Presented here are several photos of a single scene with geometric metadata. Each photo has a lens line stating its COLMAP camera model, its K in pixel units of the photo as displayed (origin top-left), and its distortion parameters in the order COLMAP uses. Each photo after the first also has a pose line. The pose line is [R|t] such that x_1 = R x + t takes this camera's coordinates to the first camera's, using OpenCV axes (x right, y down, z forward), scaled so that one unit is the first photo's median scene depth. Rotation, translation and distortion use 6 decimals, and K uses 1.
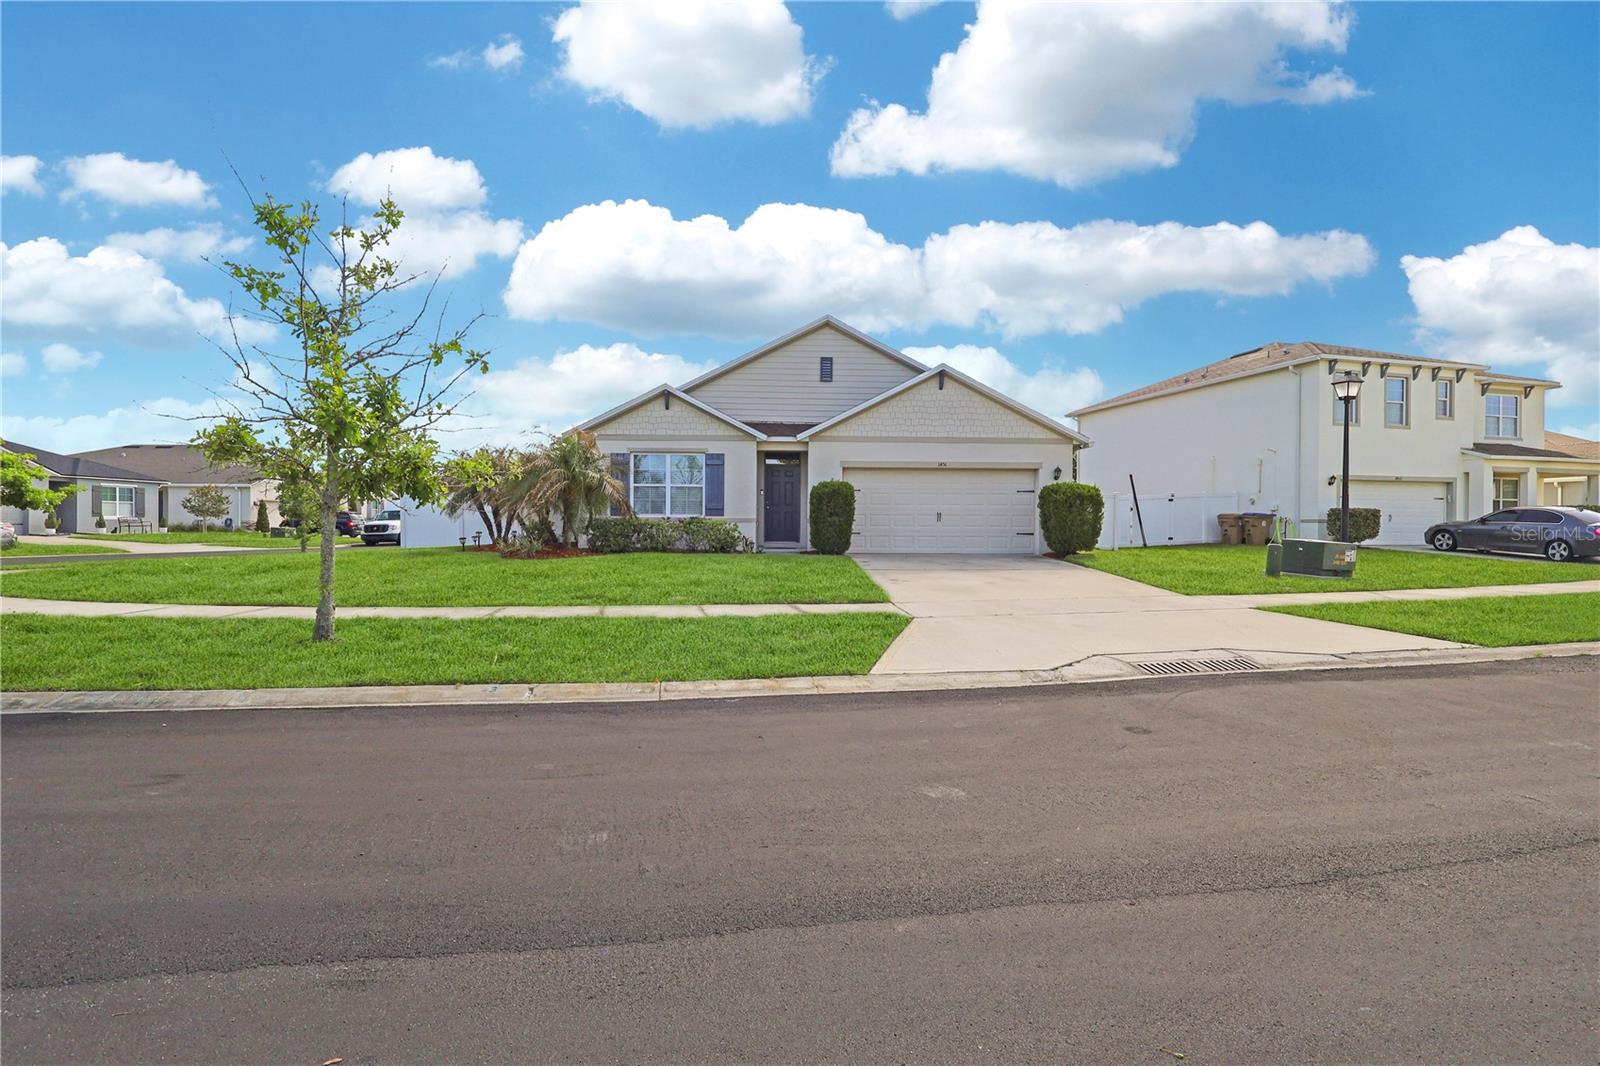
lens RADIAL K [[797.5, 0, 800.0], [0, 797.5, 533.0], [0, 0, 1]] dist [0.002023, 0.000259]
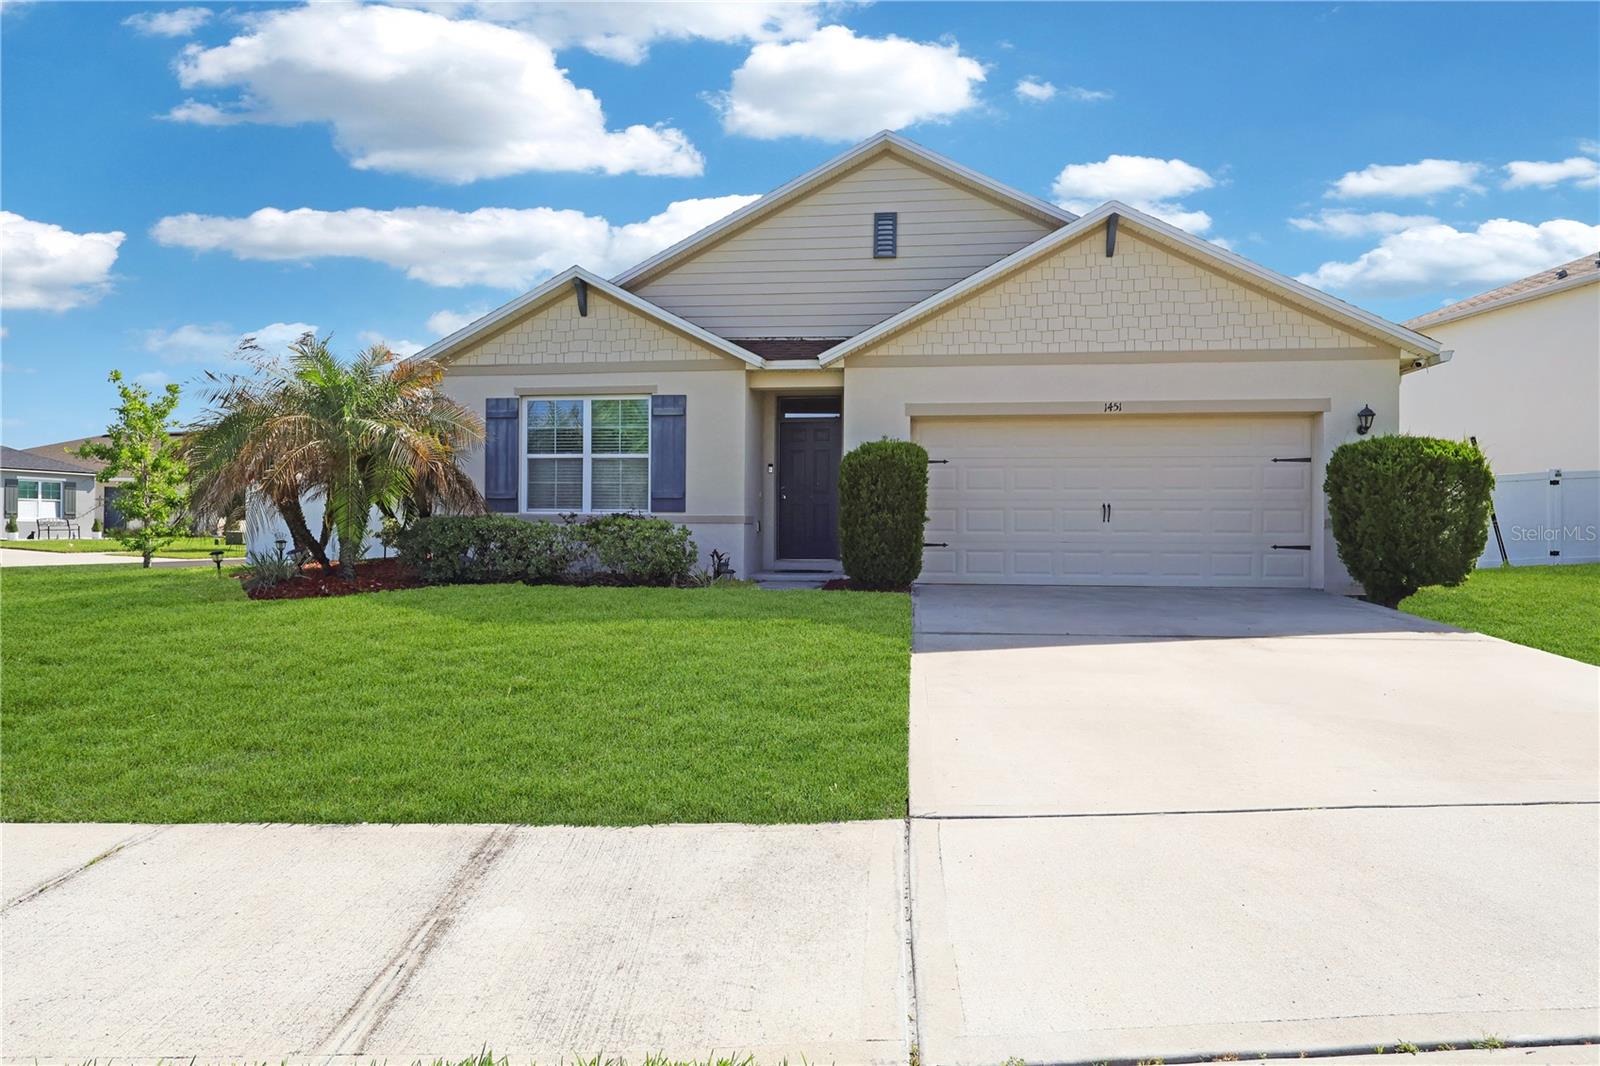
lens RADIAL K [[911.8, 0, 800.0], [0, 911.8, 533.0], [0, 0, 1]] dist [0.014326, 0.000727]
pose [[0.988249, 0.000341, -0.152854, 0.073184], [-0.001127, 0.999987, -0.005054, -0.004347], [0.152850, 0.005167, 0.988236, 0.408429]]
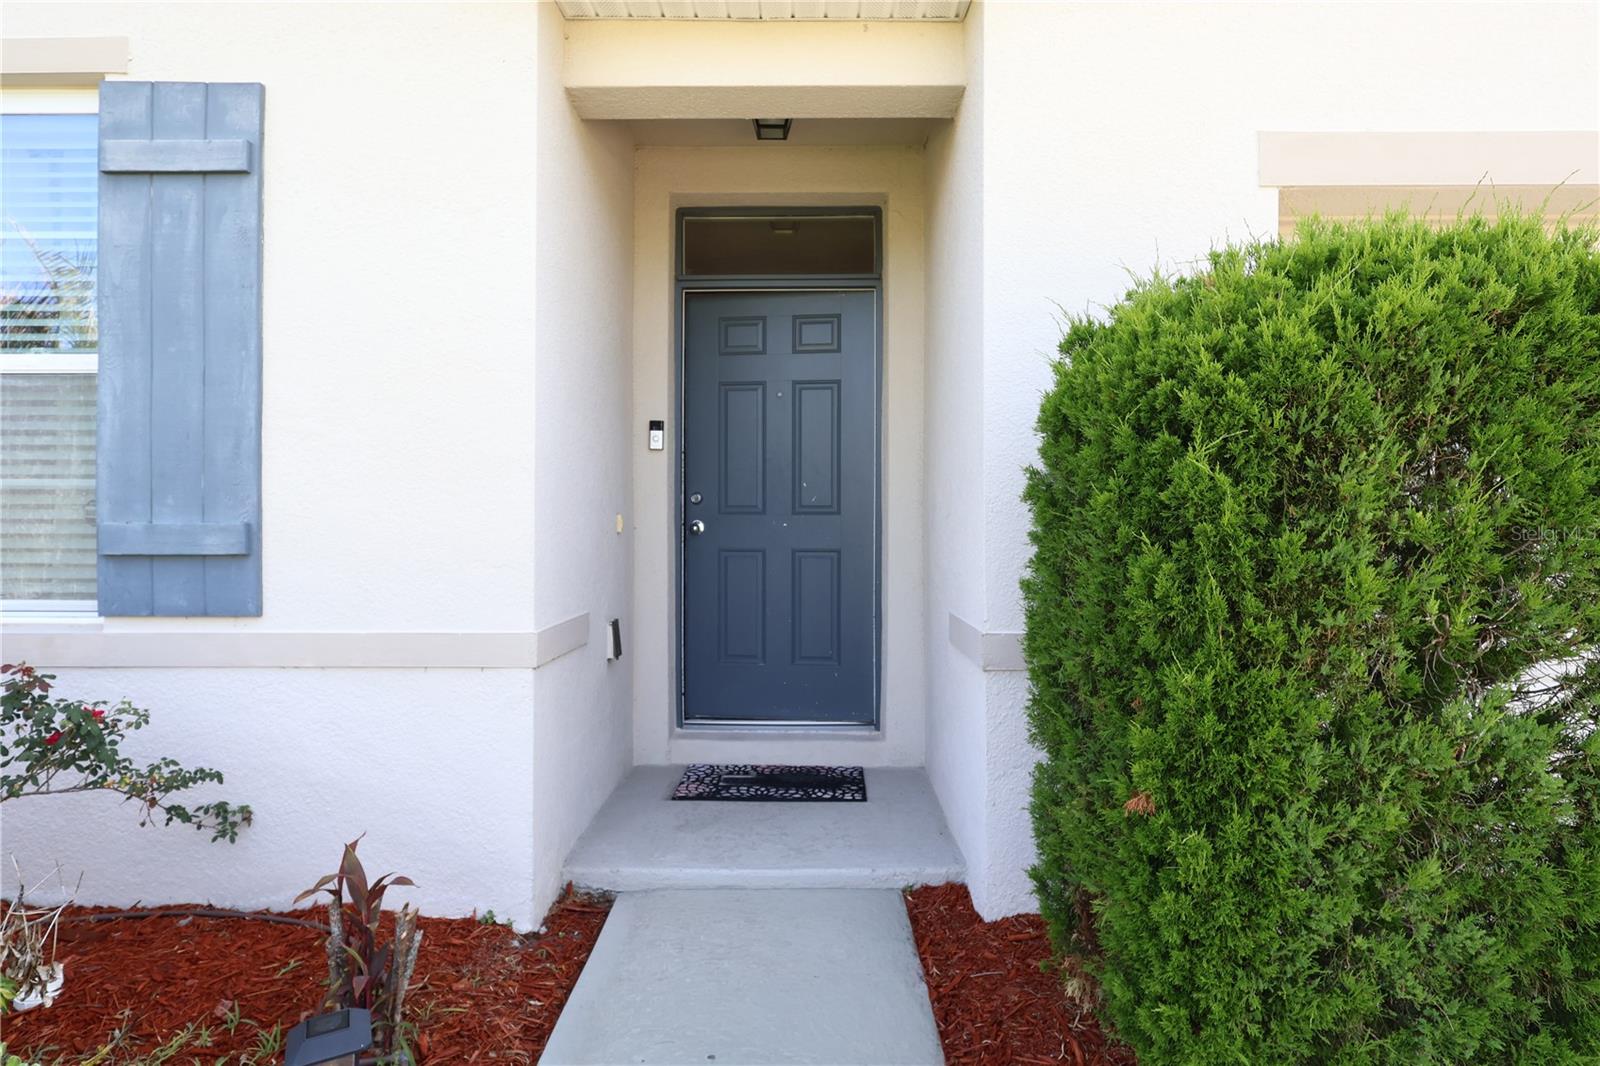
lens RADIAL K [[911.8, 0, 800.0], [0, 911.8, 533.0], [0, 0, 1]] dist [0.014326, 0.000727]
pose [[0.999410, -0.004811, -0.034021, -0.012054], [0.004810, 0.999988, -0.000104, -0.033019], [0.034021, -0.000060, 0.999421, 0.866460]]
